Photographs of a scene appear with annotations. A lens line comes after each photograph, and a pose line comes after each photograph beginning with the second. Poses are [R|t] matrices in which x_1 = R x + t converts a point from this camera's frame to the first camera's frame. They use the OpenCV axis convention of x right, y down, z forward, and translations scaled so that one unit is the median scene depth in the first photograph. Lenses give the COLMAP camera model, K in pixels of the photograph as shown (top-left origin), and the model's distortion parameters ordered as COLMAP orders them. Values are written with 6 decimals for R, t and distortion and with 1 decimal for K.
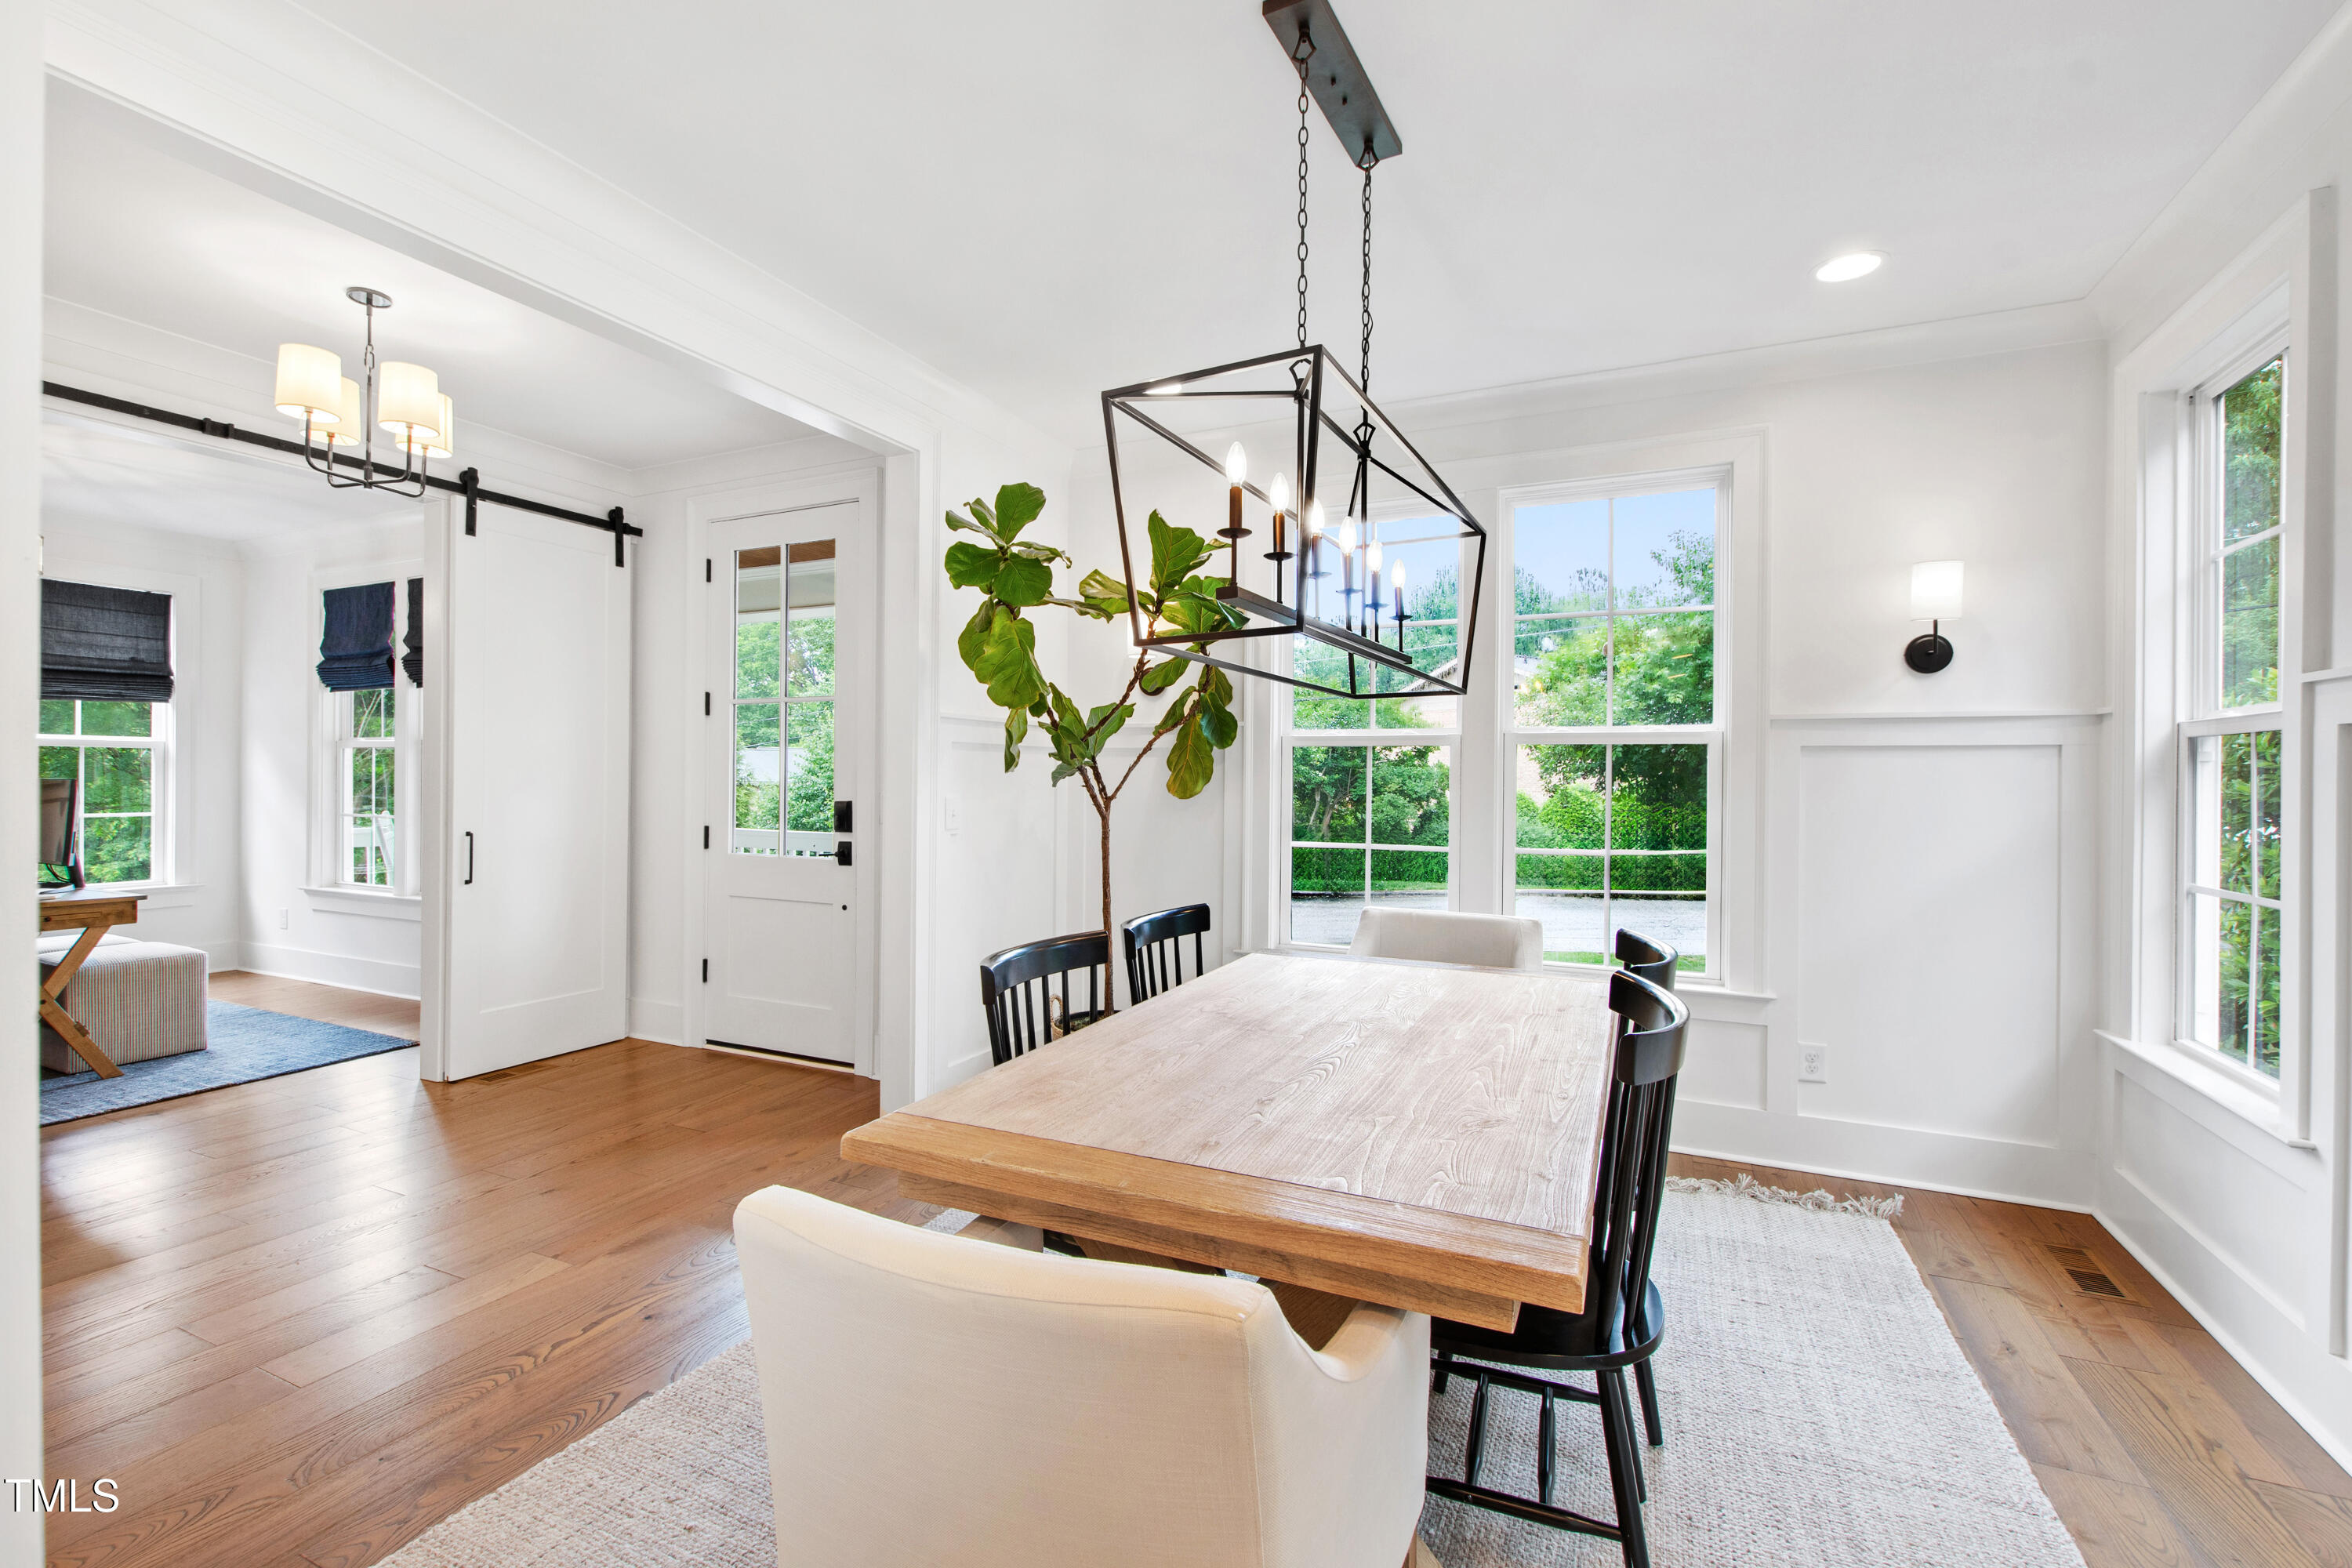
lens RADIAL K [[1018.4, 0, 1180.9], [0, 1018.4, 782.3], [0, 0, 1]] dist [0.008184, -0.004973]
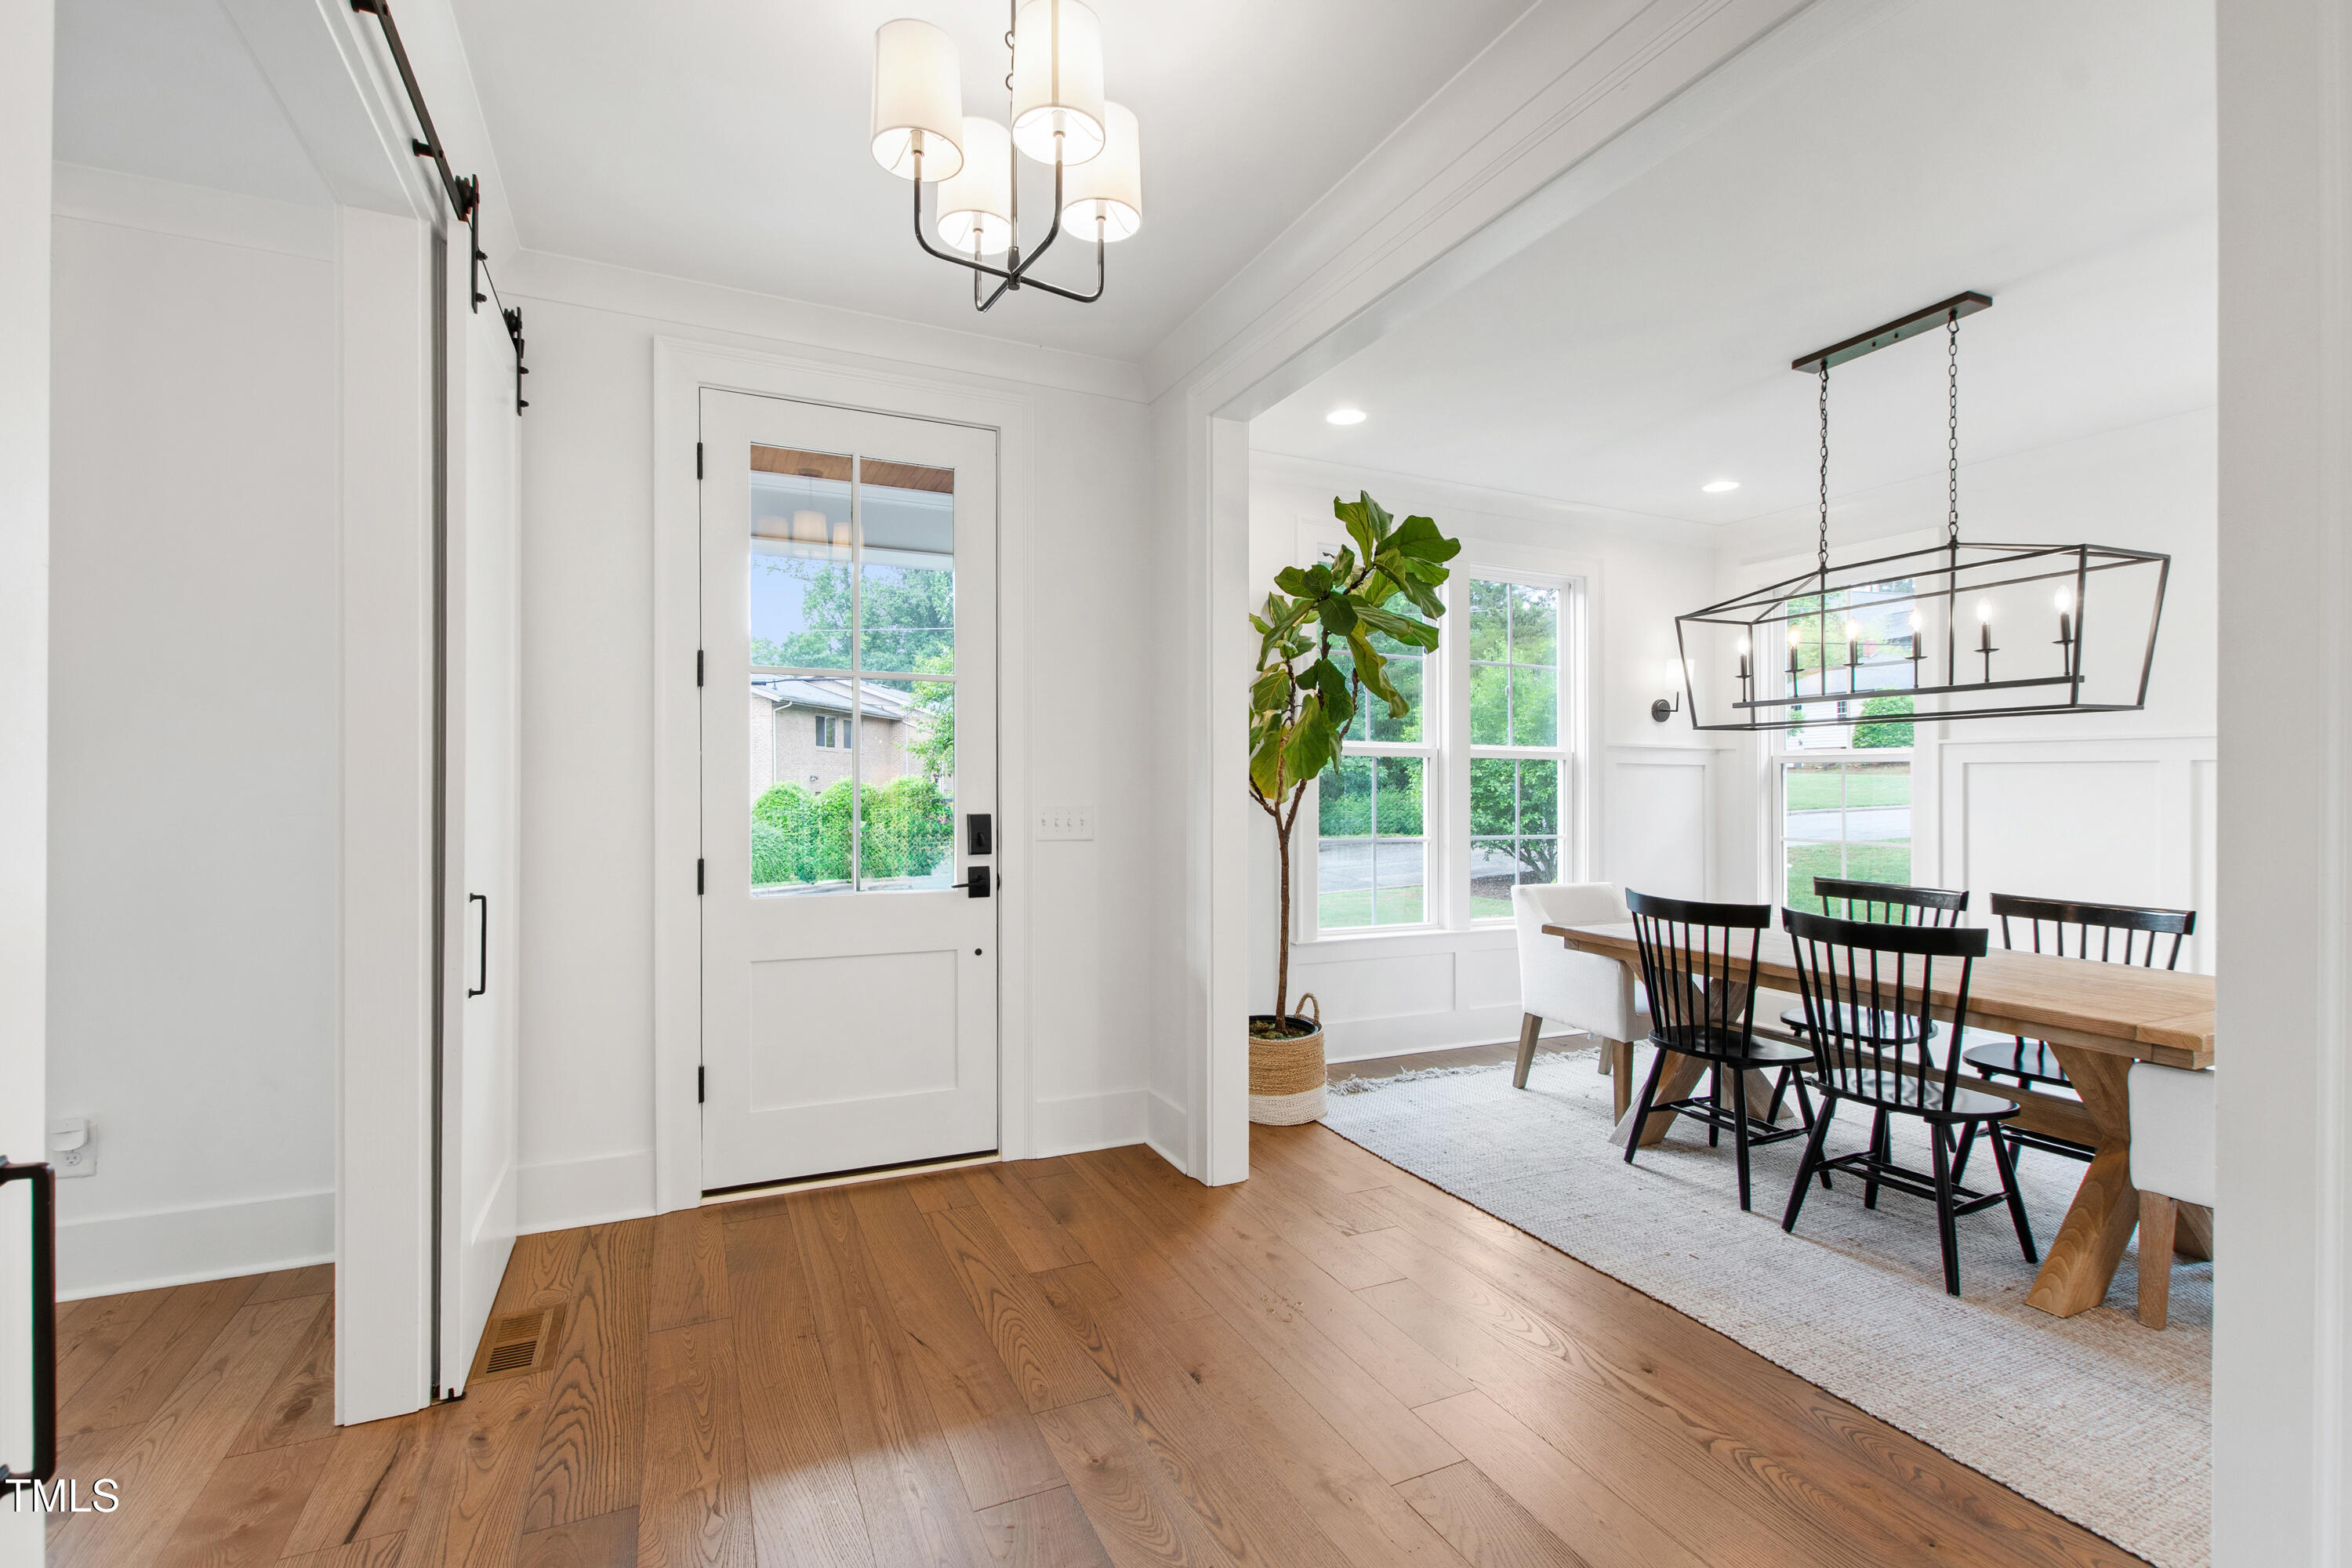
lens RADIAL K [[1018.4, 0, 1160.0], [0, 1018.4, 783.5], [0, 0, 1]] dist [0.008184, -0.004973]
pose [[0.656869, -0.003700, 0.753996, -0.821250], [-0.002307, 0.999973, 0.006918, -0.010690], [-0.754001, -0.006284, 0.656843, 0.390424]]
